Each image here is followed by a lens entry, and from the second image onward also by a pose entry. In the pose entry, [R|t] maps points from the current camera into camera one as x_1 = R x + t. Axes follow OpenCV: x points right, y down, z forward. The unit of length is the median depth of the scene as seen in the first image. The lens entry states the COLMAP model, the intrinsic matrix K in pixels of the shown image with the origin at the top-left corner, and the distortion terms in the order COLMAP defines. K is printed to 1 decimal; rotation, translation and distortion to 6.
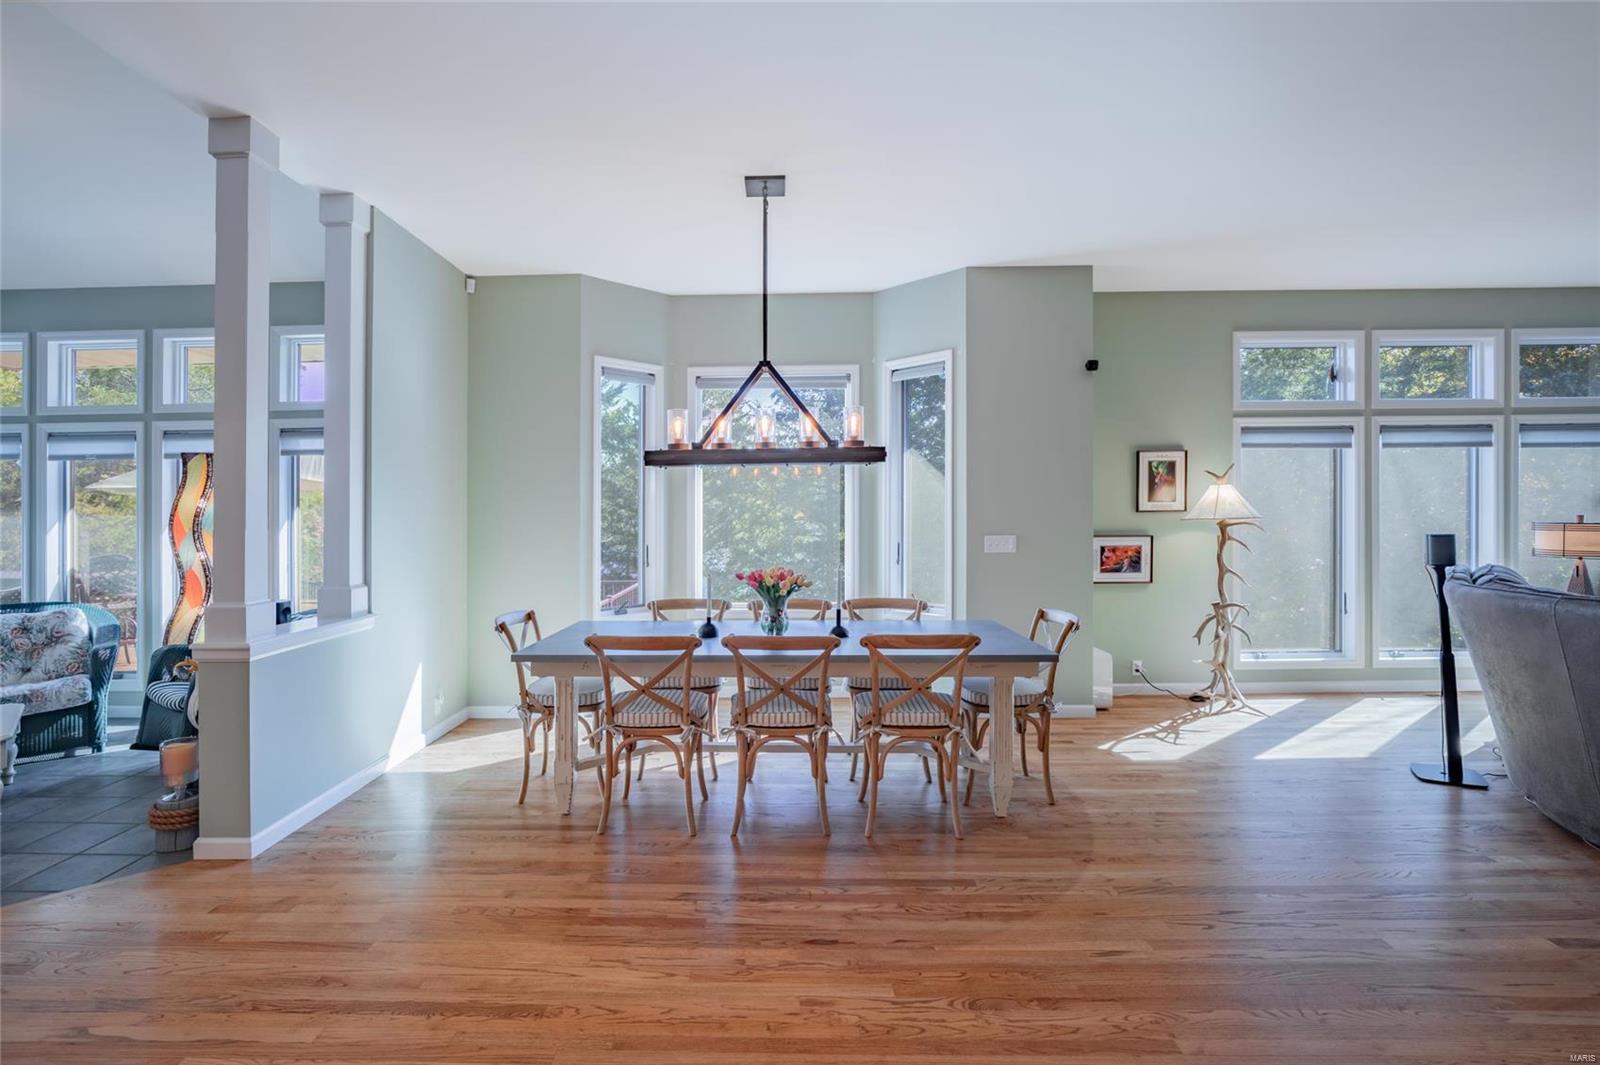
lens RADIAL K [[737.5, 0, 777.7], [0, 737.5, 517.4], [0, 0, 1]] dist [-0.017160, 0.001348]
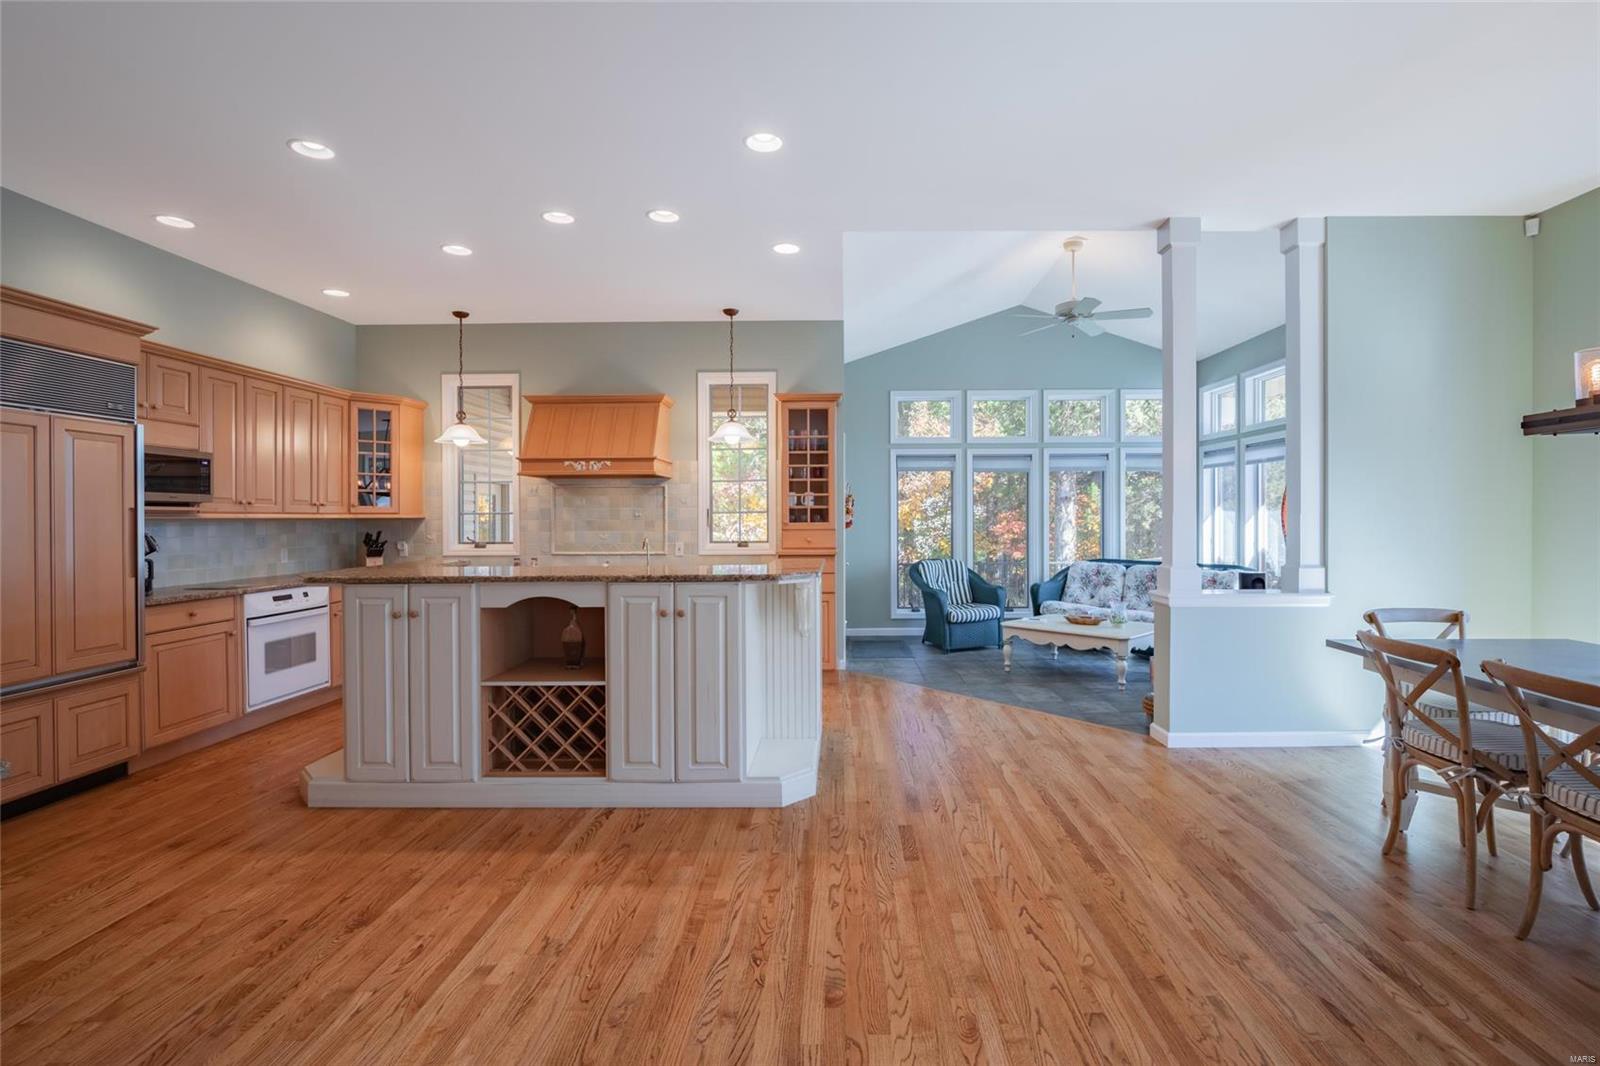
lens RADIAL K [[737.5, 0, 833.4], [0, 737.5, 511.1], [0, 0, 1]] dist [-0.017160, 0.001348]
pose [[0.024127, 0.004432, -0.999699, 0.421440], [-0.002041, 0.999988, 0.004384, 0.005777], [0.999707, 0.001935, 0.024136, 0.201696]]
